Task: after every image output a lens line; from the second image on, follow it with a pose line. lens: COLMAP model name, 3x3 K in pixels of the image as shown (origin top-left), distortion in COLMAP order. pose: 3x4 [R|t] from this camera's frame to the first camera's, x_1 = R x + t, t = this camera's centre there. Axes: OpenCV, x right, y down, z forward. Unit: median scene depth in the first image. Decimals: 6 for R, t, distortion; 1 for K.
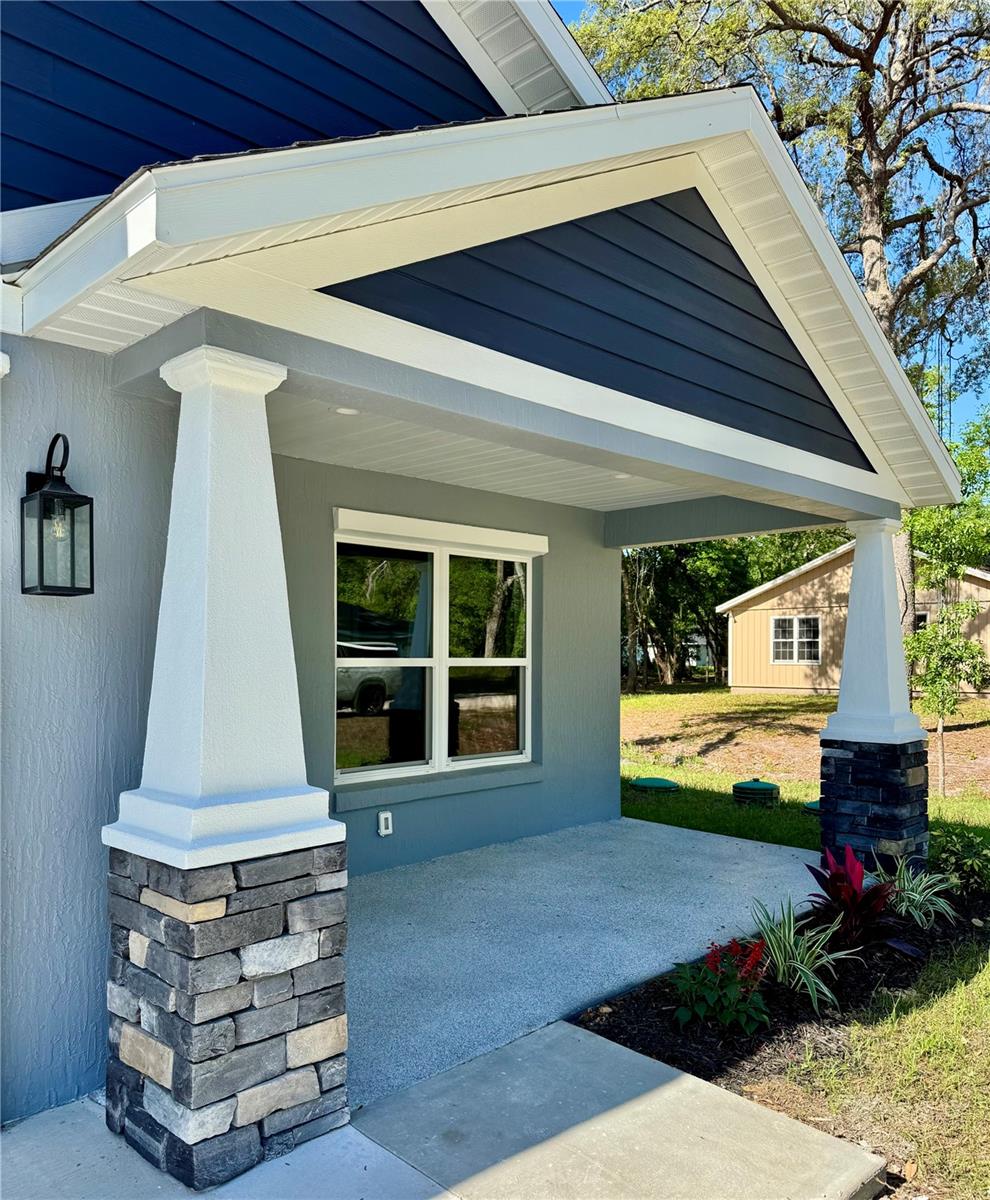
lens RADIAL K [[914.8, 0, 477.9], [0, 914.8, 666.0], [0, 0, 1]] dist [0.011335, 0.001939]
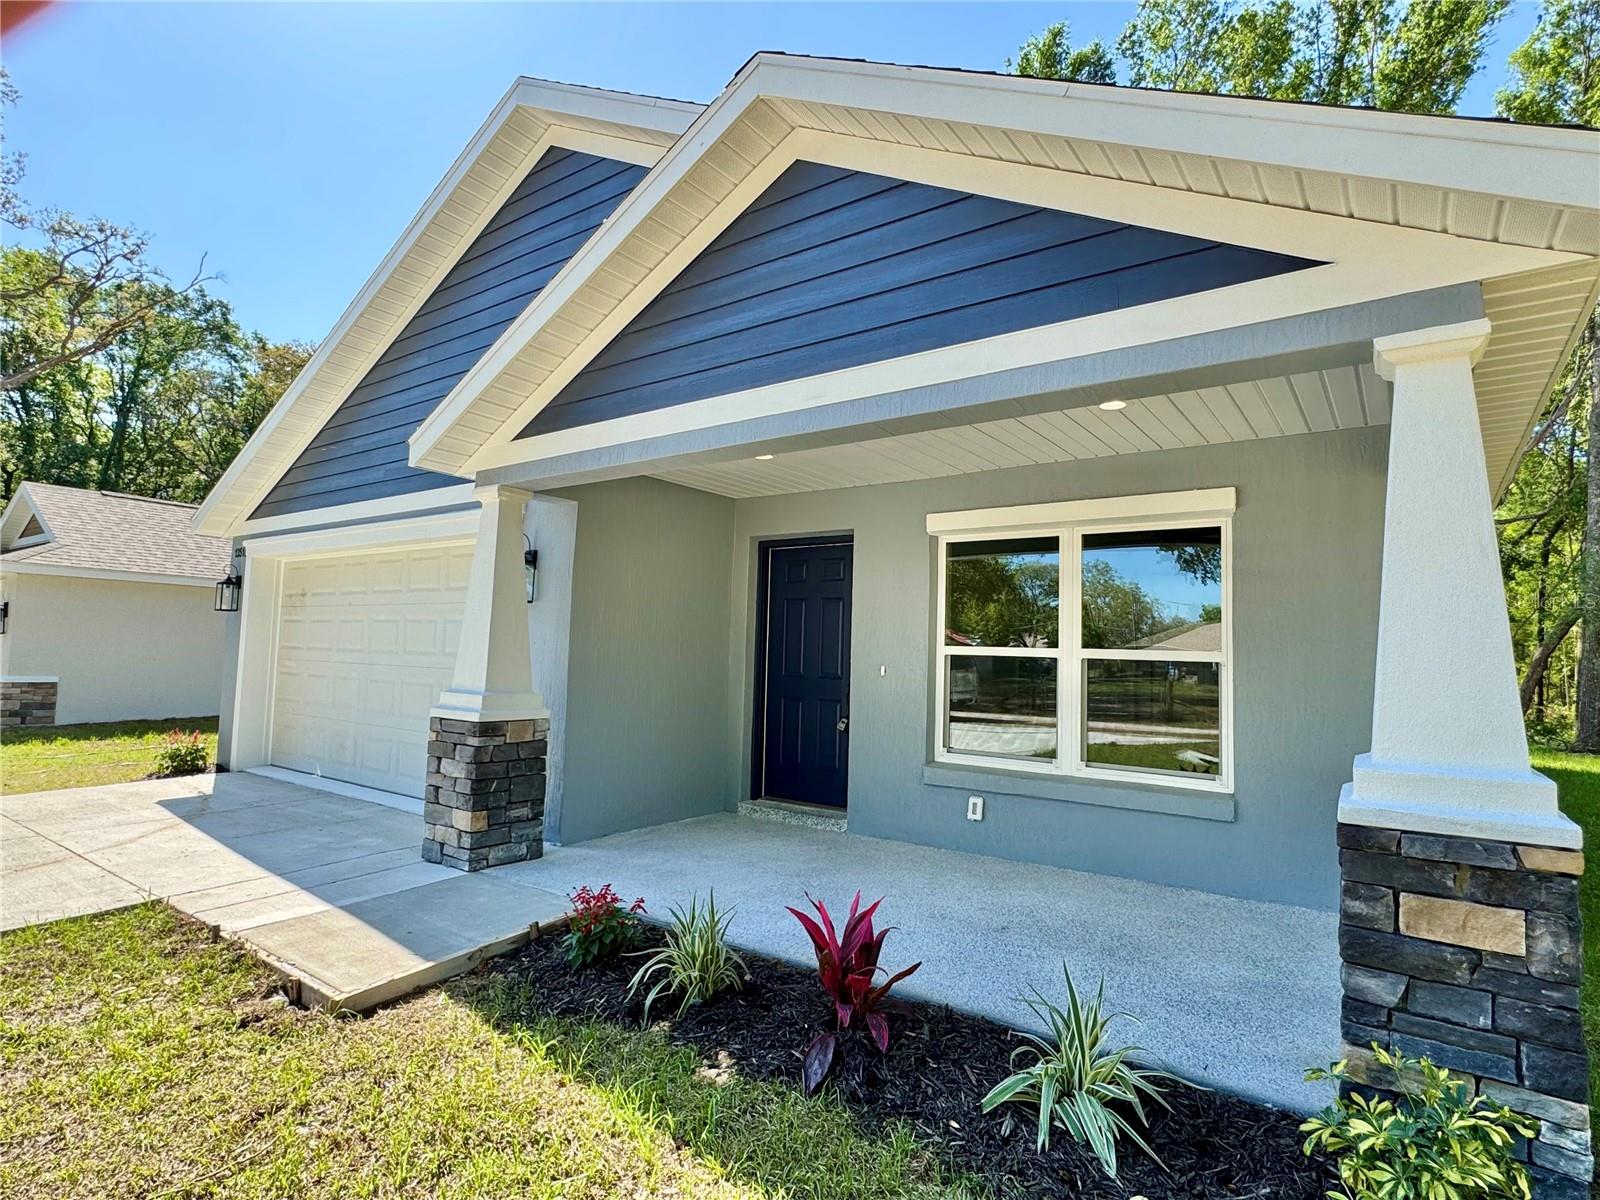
lens RADIAL K [[841.4, 0, 796.8], [0, 841.4, 596.0], [0, 0, 1]] dist [-0.004043, 0.000761]
pose [[0.158940, -0.069859, -0.984814, 0.809880], [-0.042886, 0.996063, -0.077578, 0.017201], [0.986356, 0.054565, 0.155319, 0.645282]]
